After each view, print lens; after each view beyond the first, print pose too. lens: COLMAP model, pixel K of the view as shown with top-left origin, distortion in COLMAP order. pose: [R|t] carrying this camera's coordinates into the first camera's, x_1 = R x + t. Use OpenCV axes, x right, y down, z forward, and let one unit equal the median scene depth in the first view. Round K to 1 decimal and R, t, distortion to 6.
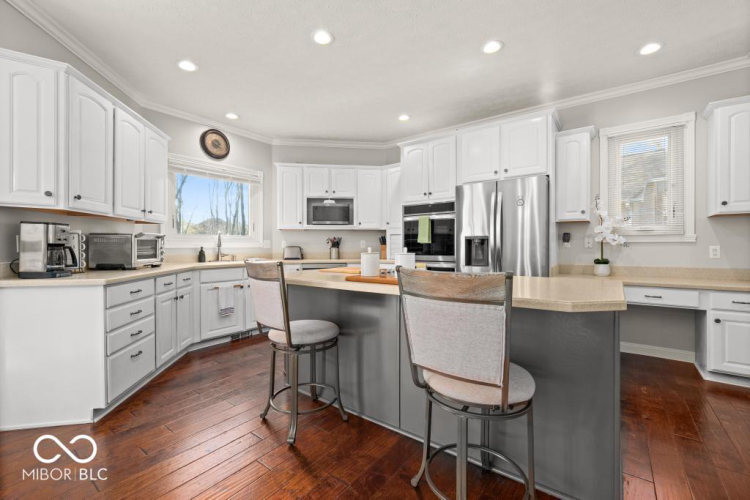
lens RADIAL K [[324.7, 0, 375.7], [0, 324.7, 248.8], [0, 0, 1]] dist [-0.004814, -0.000957]
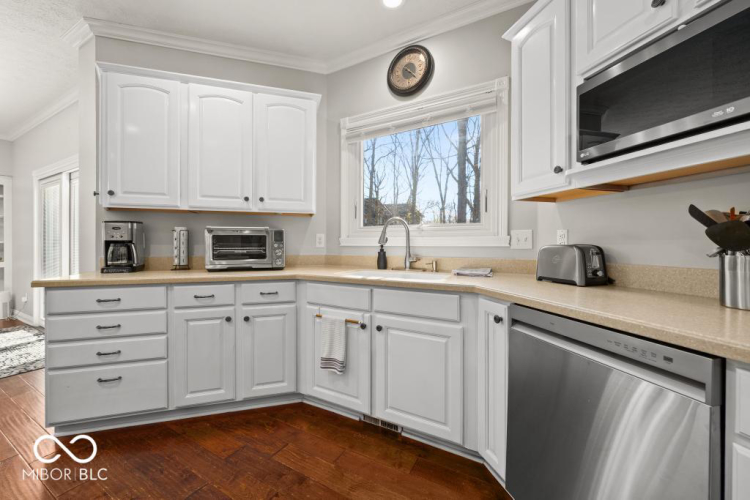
lens RADIAL K [[289.5, 0, 376.7], [0, 289.5, 247.6], [0, 0, 1]] dist [0.002160, -0.000017]
pose [[0.117677, 0.011238, -0.992988, 0.030251], [-0.010274, 0.999896, 0.010099, -0.007974], [0.992999, 0.009014, 0.117780, 1.080596]]
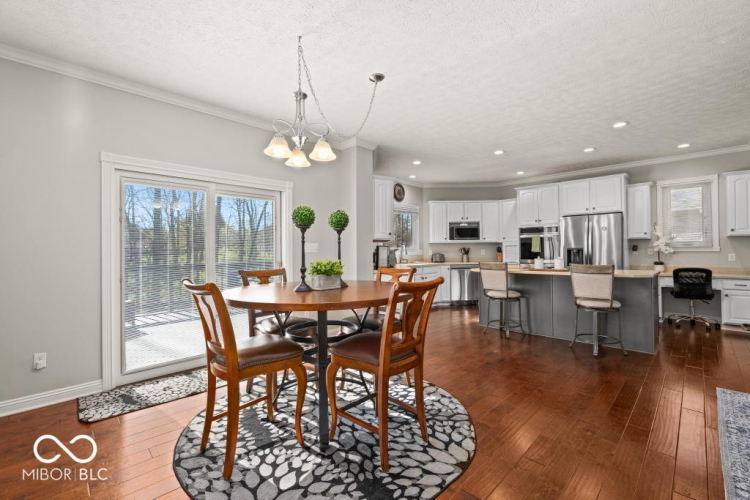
lens RADIAL K [[324.7, 0, 375.0], [0, 324.7, 247.9], [0, 0, 1]] dist [-0.004814, -0.000957]
pose [[0.988301, -0.005229, -0.152424, -0.448607], [0.002419, 0.999824, -0.018617, -0.011062], [0.152494, 0.018031, 0.988140, -0.796117]]
